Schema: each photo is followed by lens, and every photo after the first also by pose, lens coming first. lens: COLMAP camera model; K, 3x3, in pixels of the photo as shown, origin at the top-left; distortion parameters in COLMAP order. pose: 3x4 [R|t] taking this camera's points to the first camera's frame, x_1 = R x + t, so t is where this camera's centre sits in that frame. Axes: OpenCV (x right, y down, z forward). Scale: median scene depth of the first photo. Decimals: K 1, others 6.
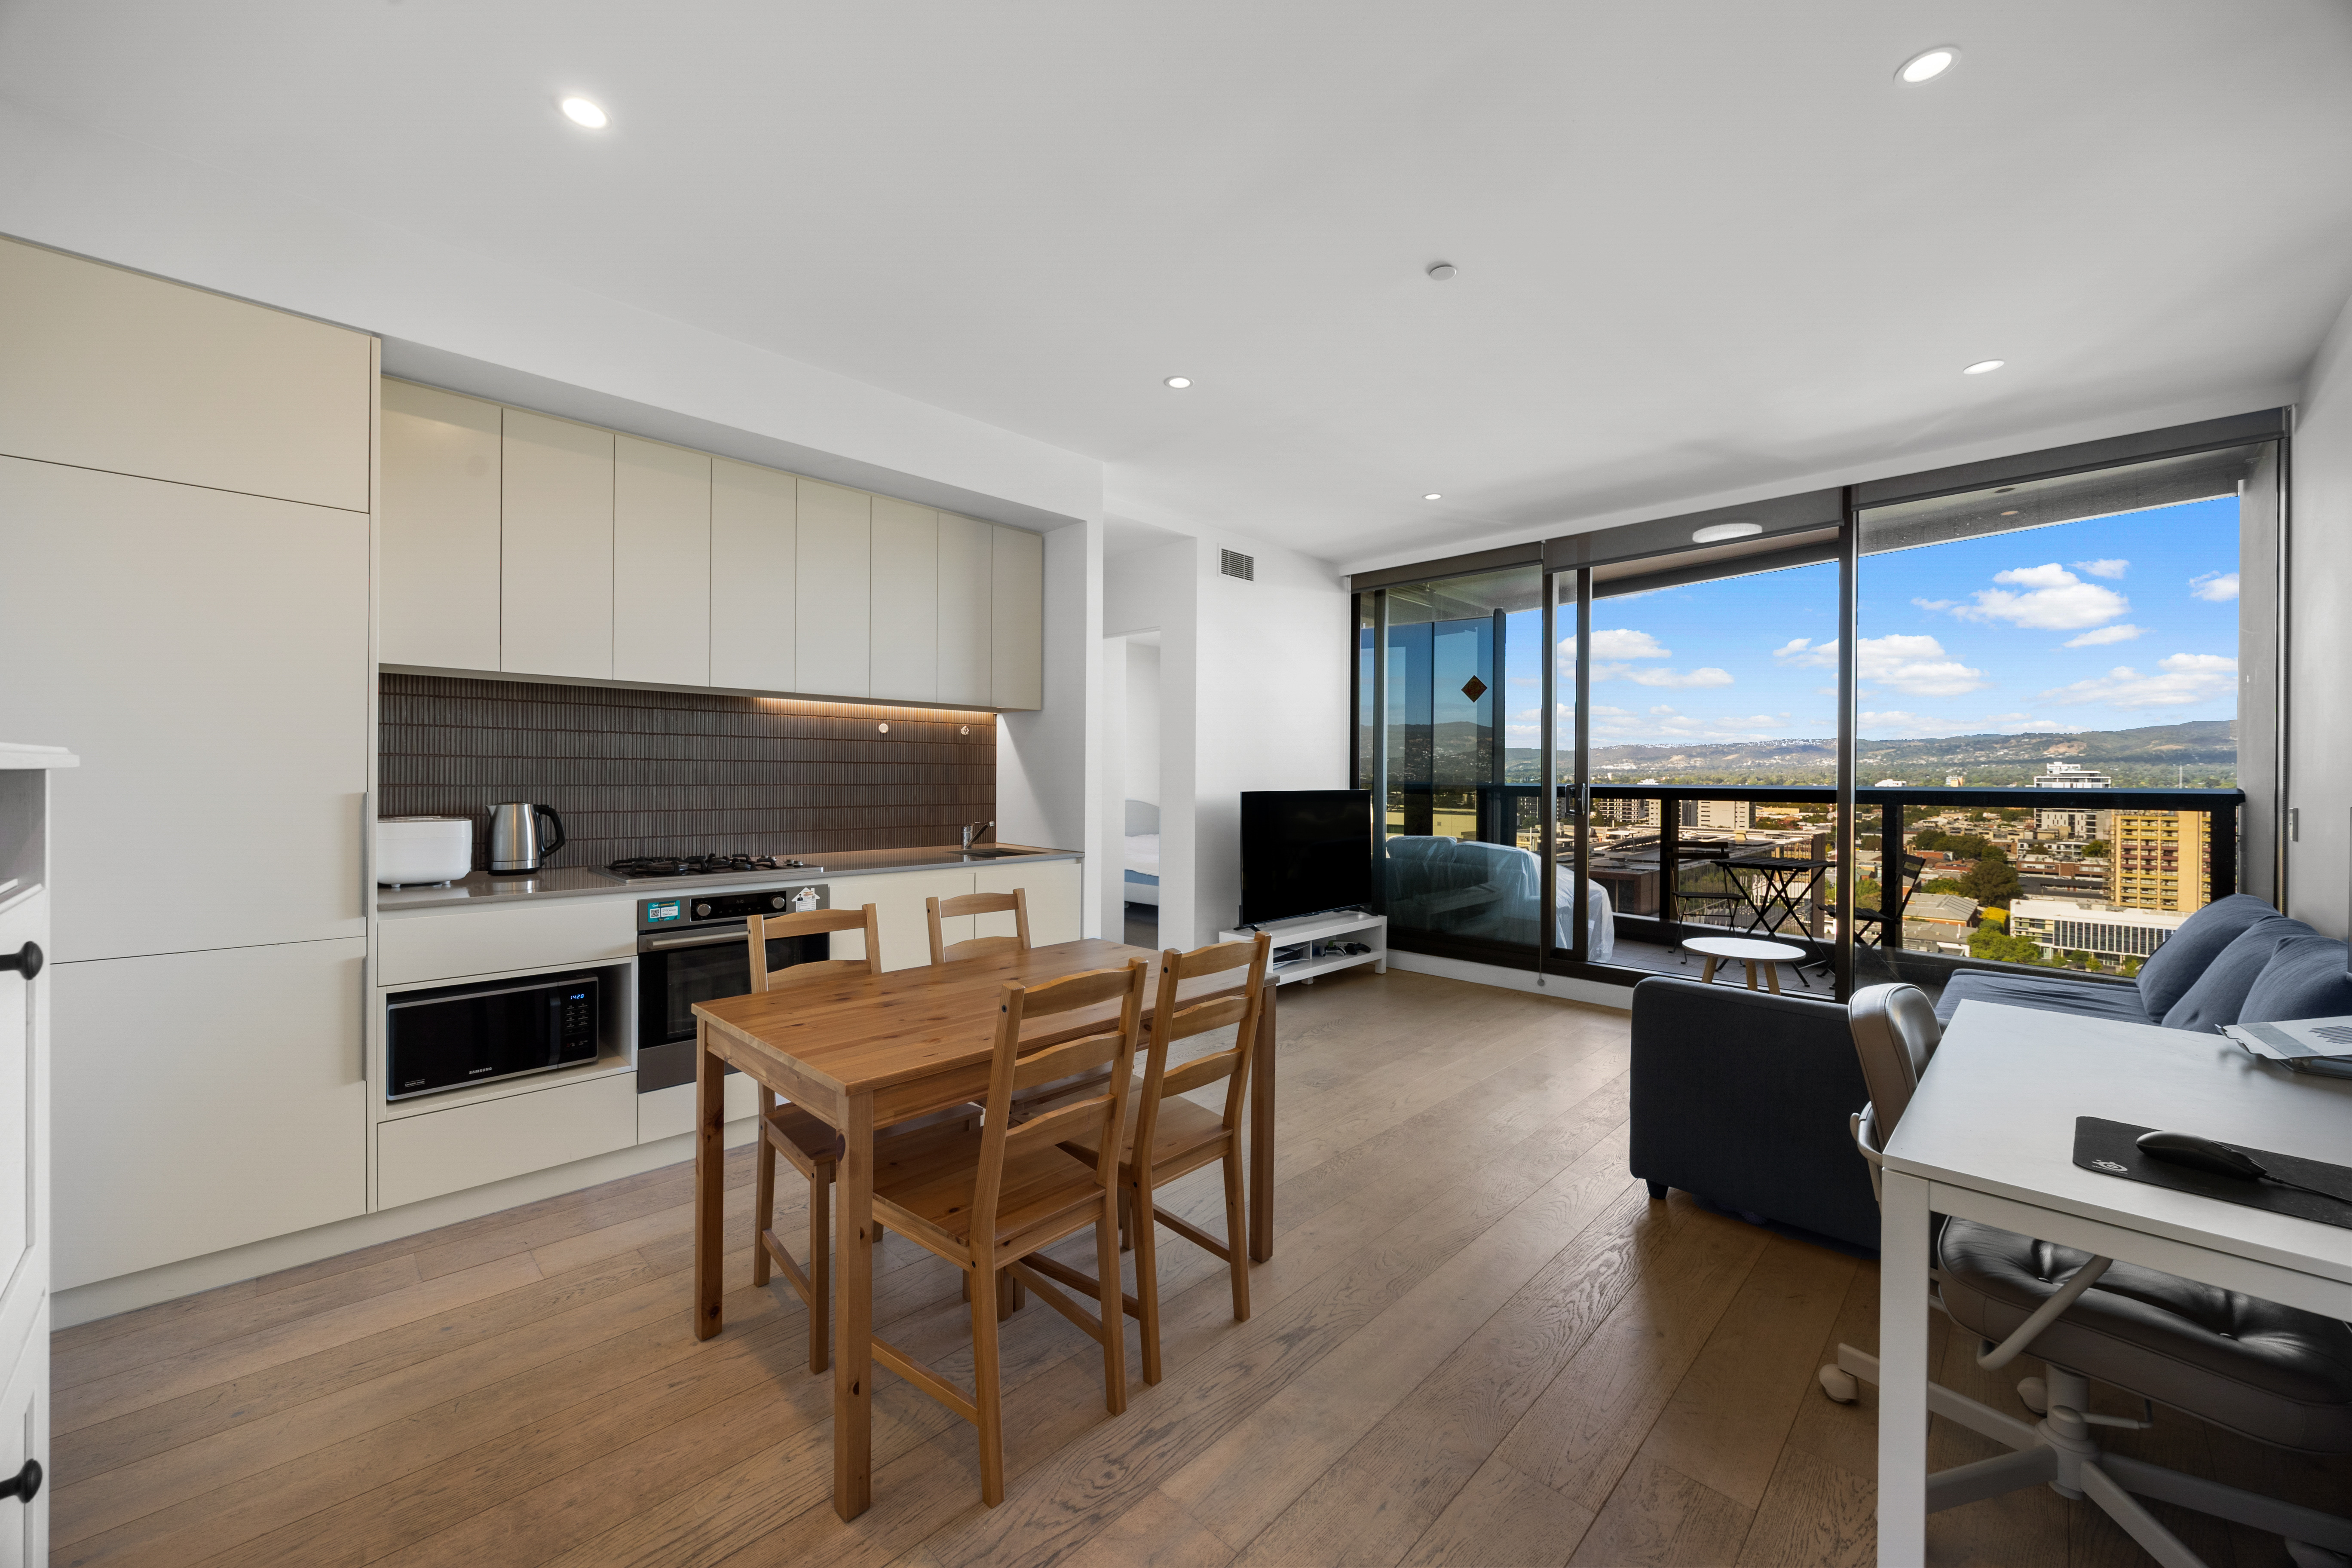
lens RADIAL K [[907.2, 0, 1181.2], [0, 907.2, 797.4], [0, 0, 1]] dist [0.011331, -0.001615]
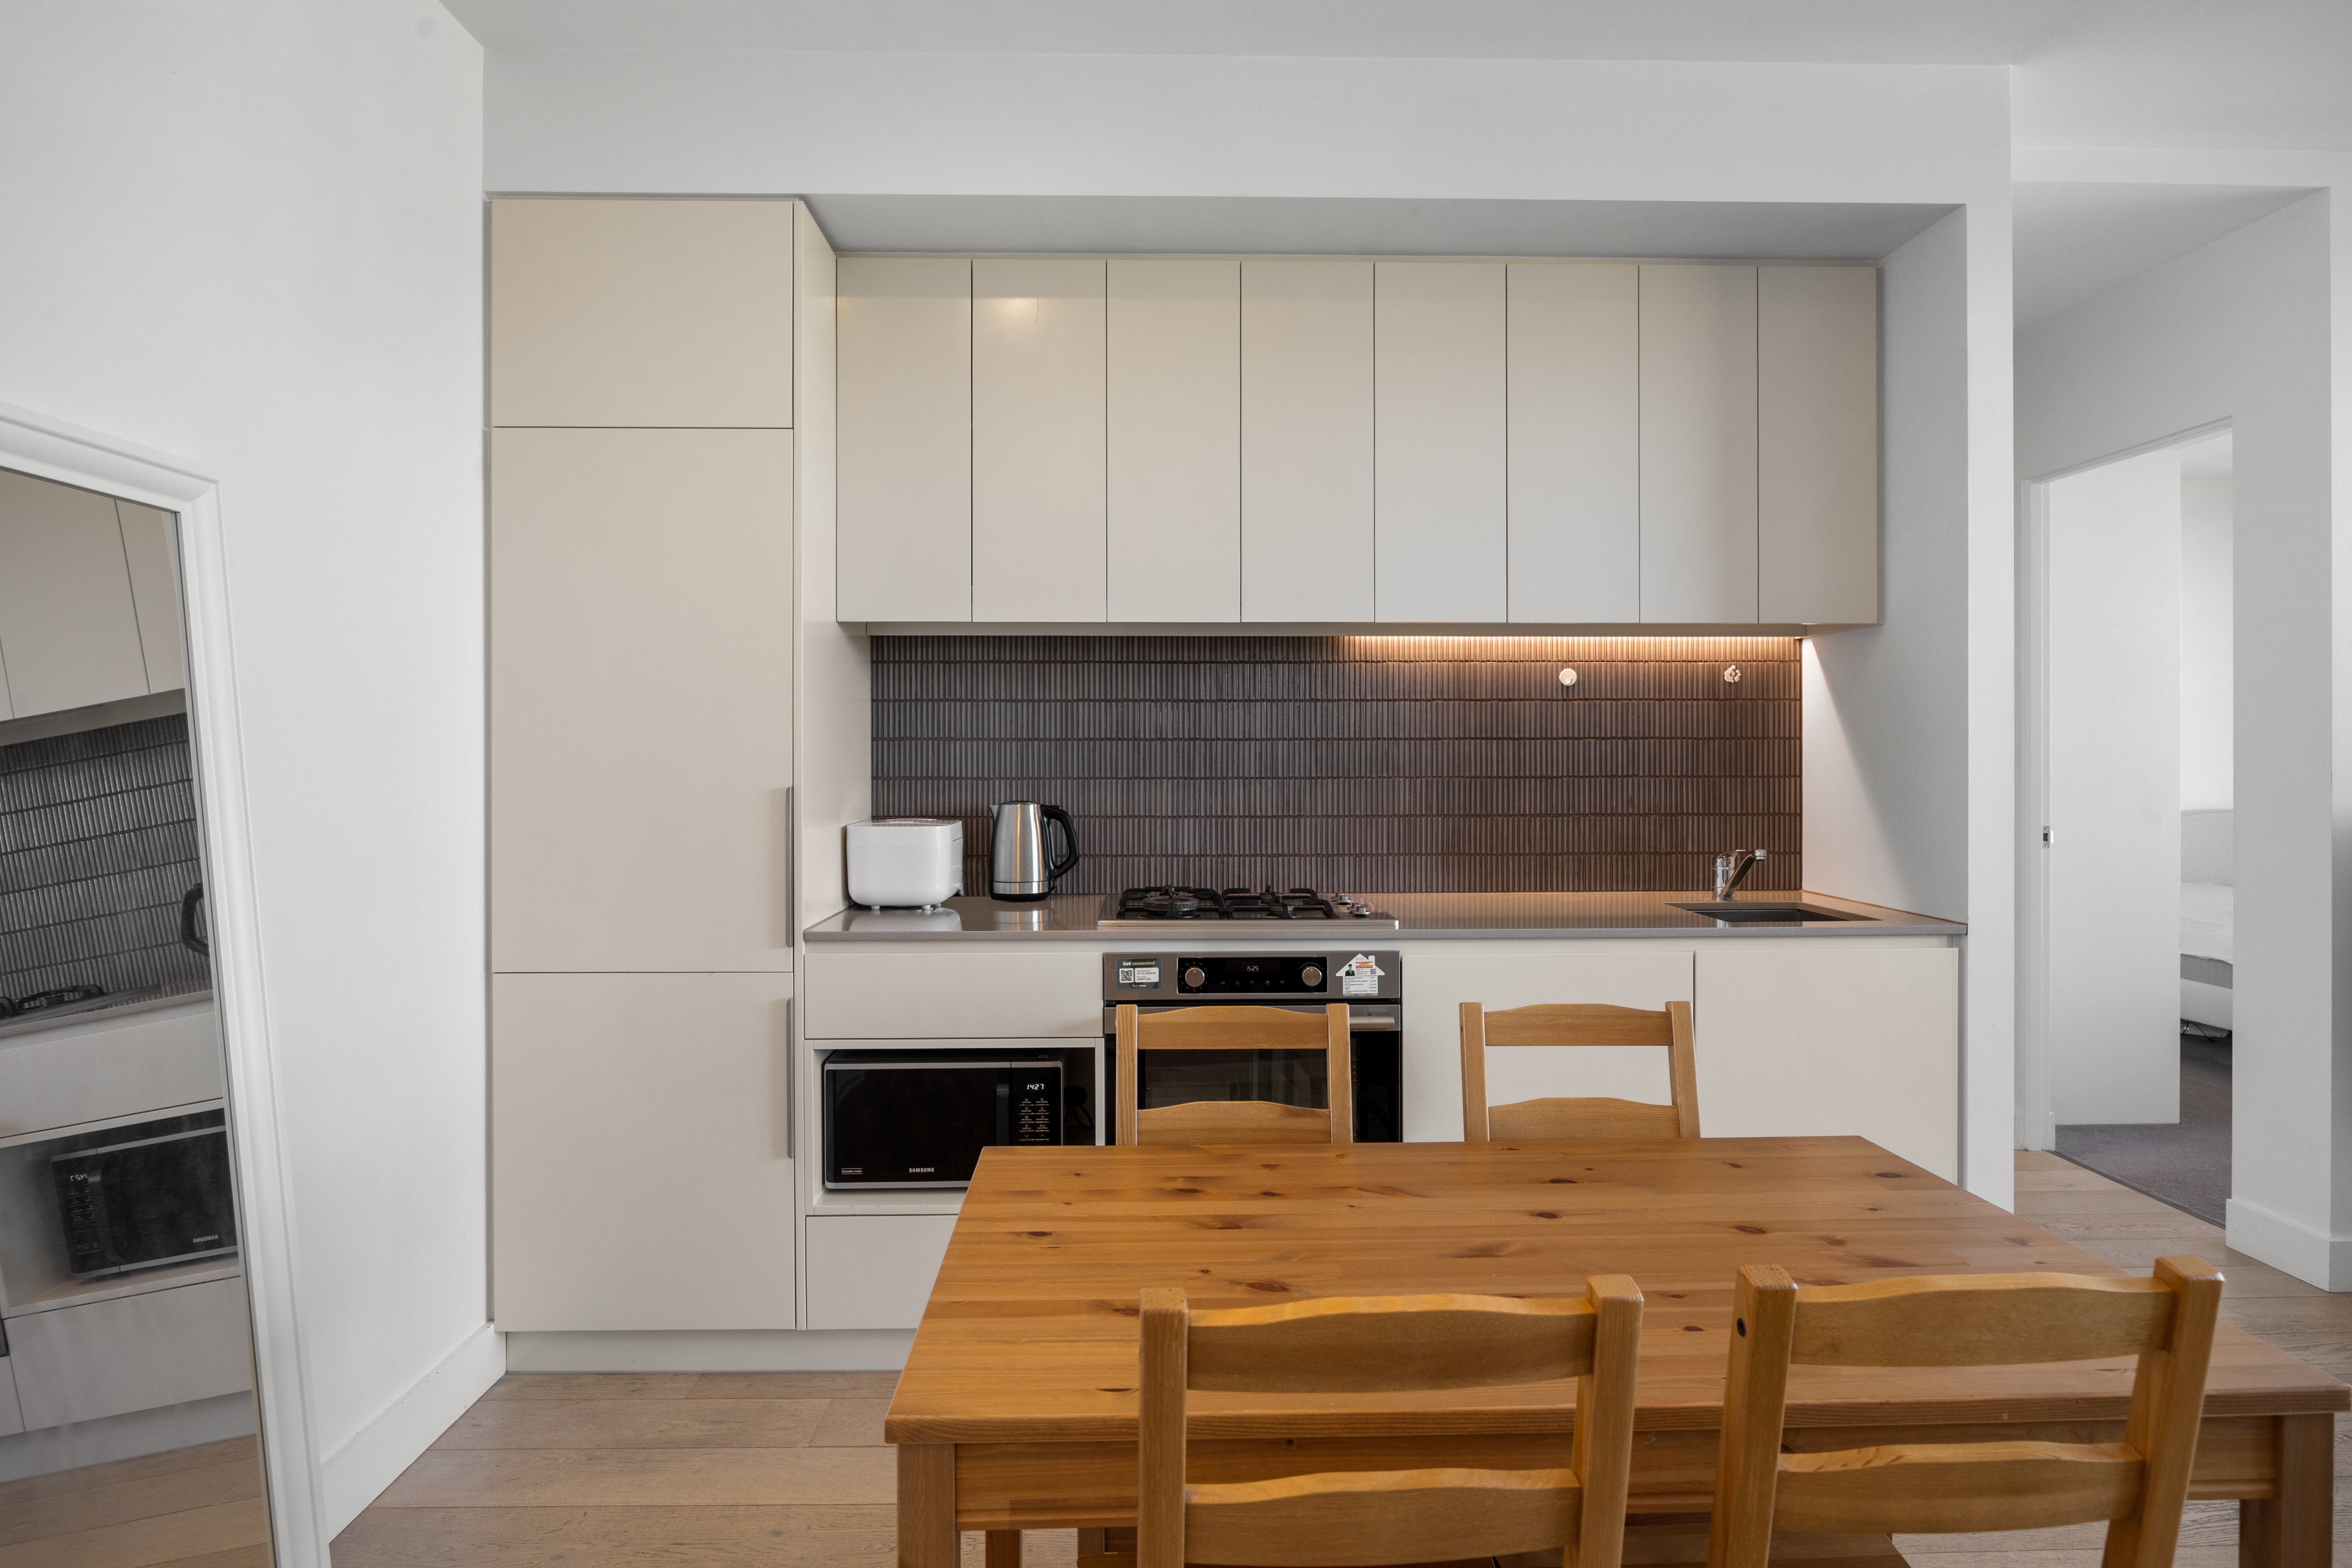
lens RADIAL K [[1361.8, 0, 1175.2], [0, 1361.8, 775.4], [0, 0, 1]] dist [-0.007941, -0.000713]
pose [[0.718386, -0.001691, -0.695643, 0.112344], [-0.009534, 0.999879, -0.012276, -0.003232], [0.695579, 0.015451, 0.718283, 0.303373]]
